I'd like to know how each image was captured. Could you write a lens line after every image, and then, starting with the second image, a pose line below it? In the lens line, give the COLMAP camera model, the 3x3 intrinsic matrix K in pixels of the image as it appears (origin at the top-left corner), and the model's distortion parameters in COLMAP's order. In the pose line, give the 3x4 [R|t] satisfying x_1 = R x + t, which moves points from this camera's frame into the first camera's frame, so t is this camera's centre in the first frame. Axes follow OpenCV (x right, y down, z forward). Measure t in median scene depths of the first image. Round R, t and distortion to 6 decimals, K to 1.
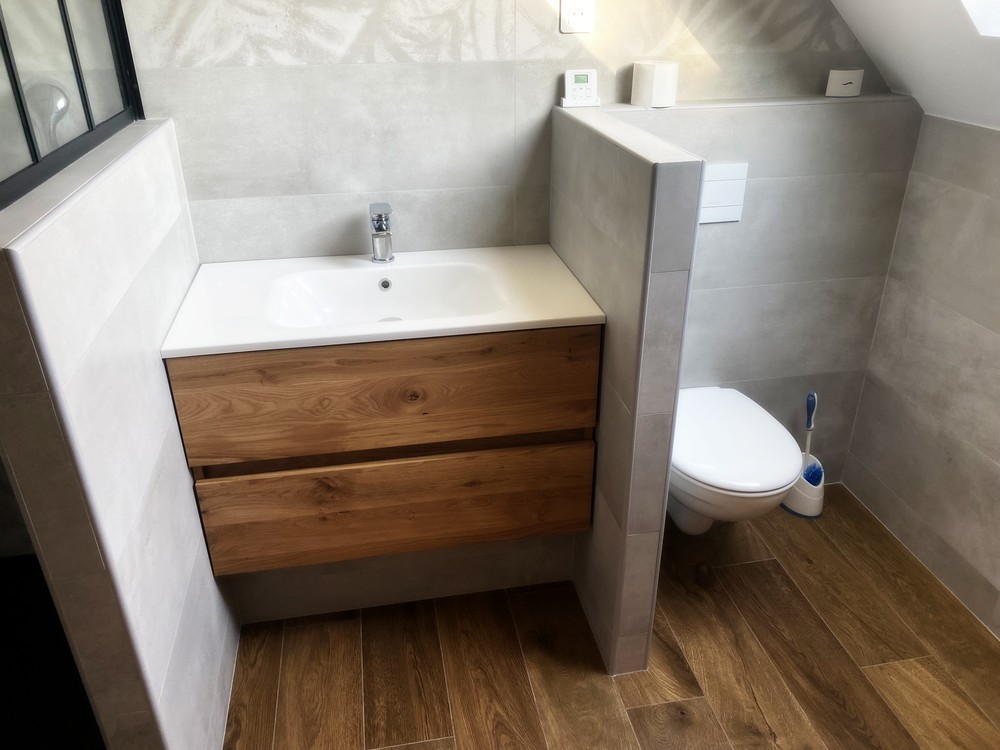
lens RADIAL K [[756.3, 0, 500.3], [0, 756.3, 373.6], [0, 0, 1]] dist [0.037031, -0.055522]
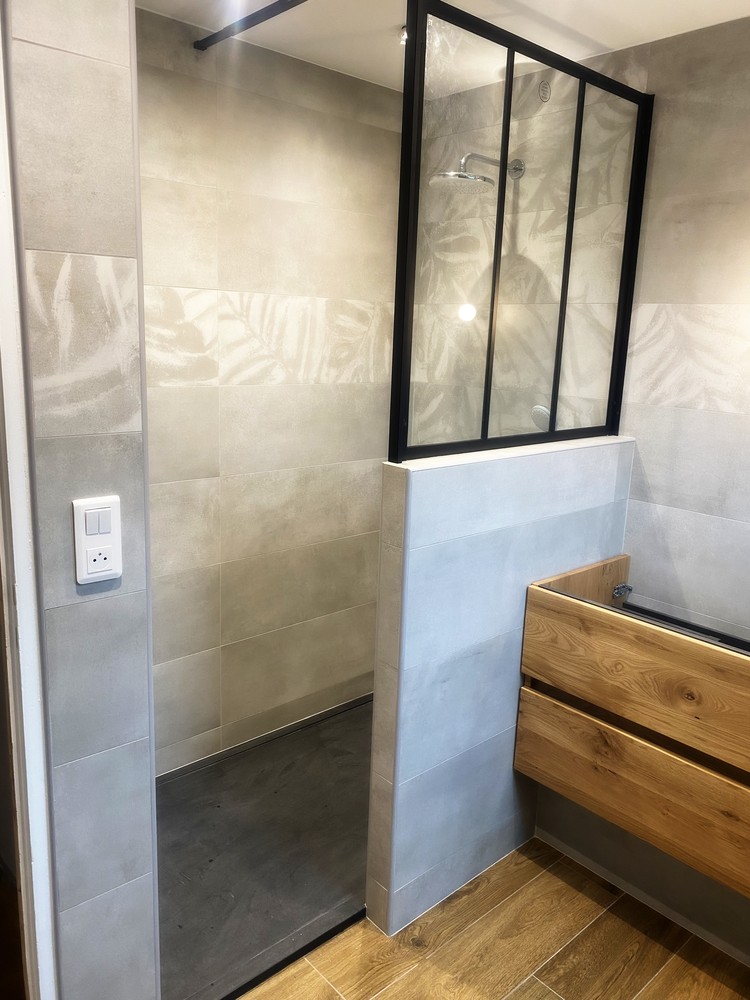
lens RADIAL K [[756.3, 0, 371.2], [0, 756.3, 488.6], [0, 0, 1]] dist [0.037031, -0.055522]
pose [[0.521394, 0.201093, -0.829283, 0.456180], [-0.425141, 0.903847, -0.048124, 0.007314], [0.739867, 0.377654, 0.556753, -0.057861]]
